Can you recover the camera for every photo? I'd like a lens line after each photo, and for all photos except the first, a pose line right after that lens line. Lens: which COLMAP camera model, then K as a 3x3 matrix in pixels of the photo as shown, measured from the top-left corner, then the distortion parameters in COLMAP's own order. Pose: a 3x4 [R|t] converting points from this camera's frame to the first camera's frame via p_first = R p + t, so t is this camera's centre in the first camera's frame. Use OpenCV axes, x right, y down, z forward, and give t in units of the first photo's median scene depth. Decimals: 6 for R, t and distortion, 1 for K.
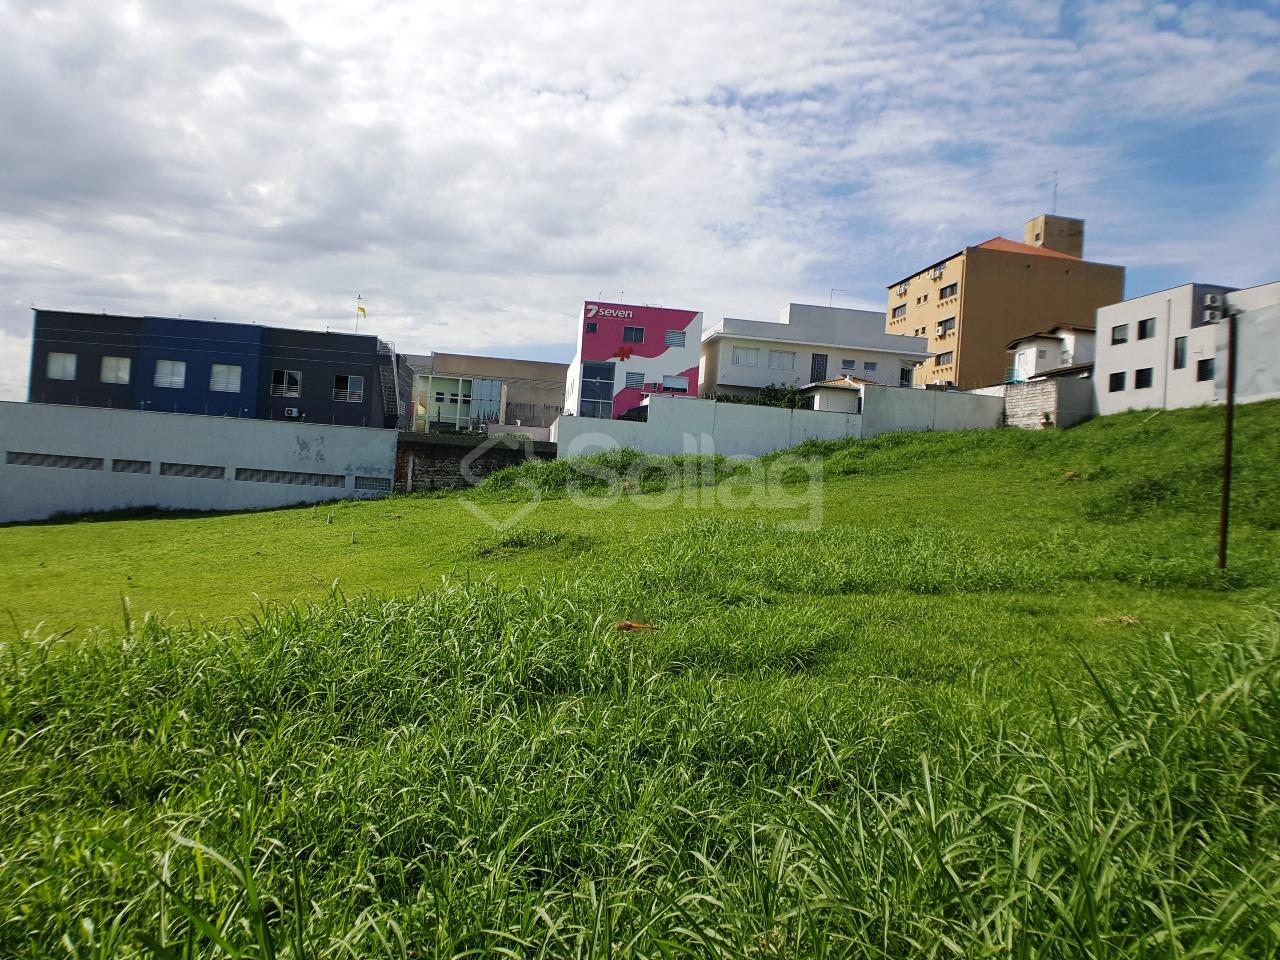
lens RADIAL K [[877.5, 0, 609.9], [0, 877.5, 458.9], [0, 0, 1]] dist [-0.052194, -0.029958]
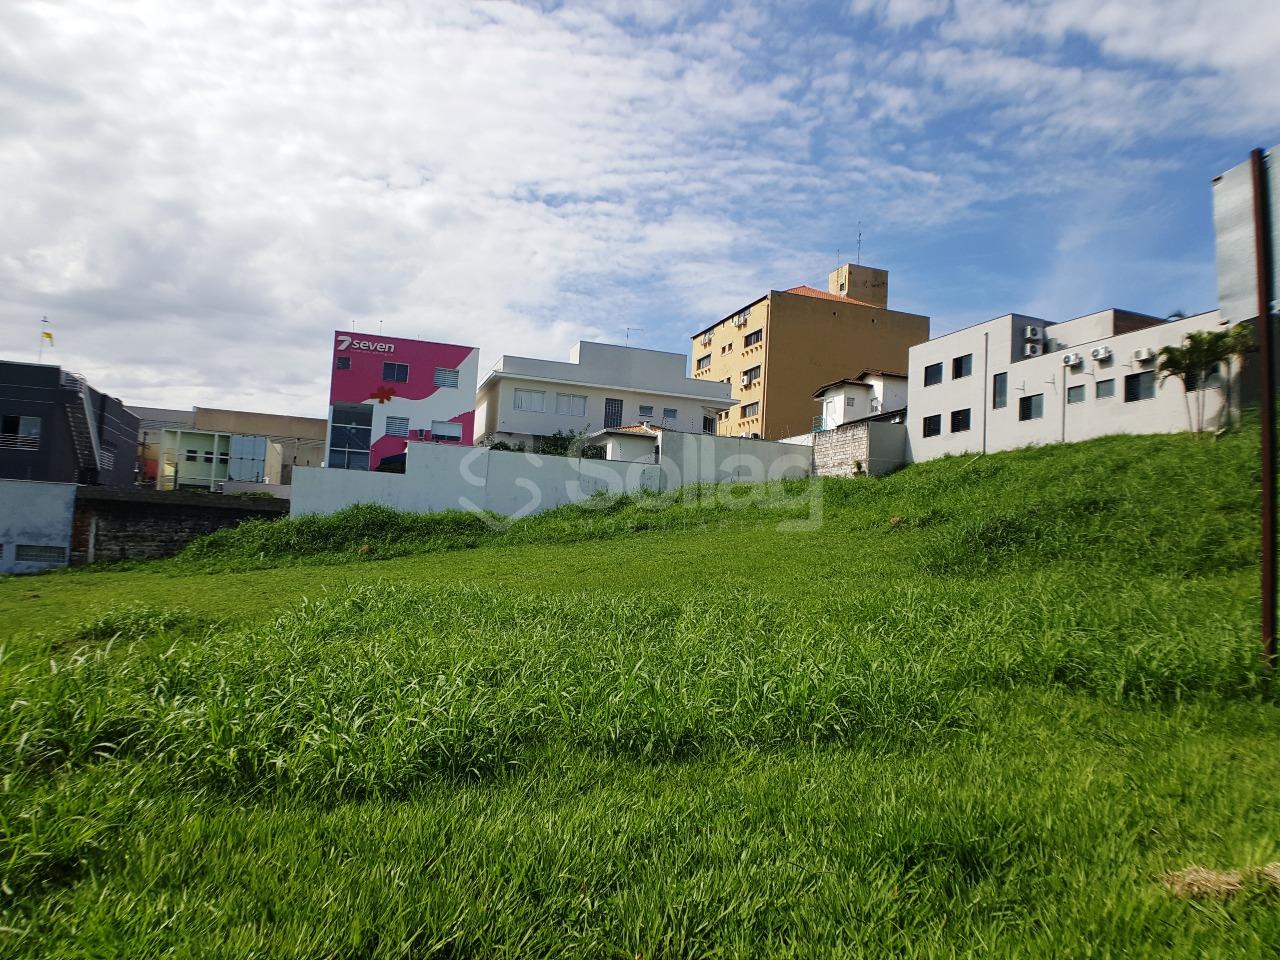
lens RADIAL K [[875.0, 0, 626.6], [0, 875.0, 499.4], [0, 0, 1]] dist [-0.049710, -0.029569]
pose [[0.976093, -0.007903, 0.217210, 0.065461], [0.015624, 0.999305, -0.033851, 0.013040], [-0.216792, 0.036435, 0.975538, 0.153106]]
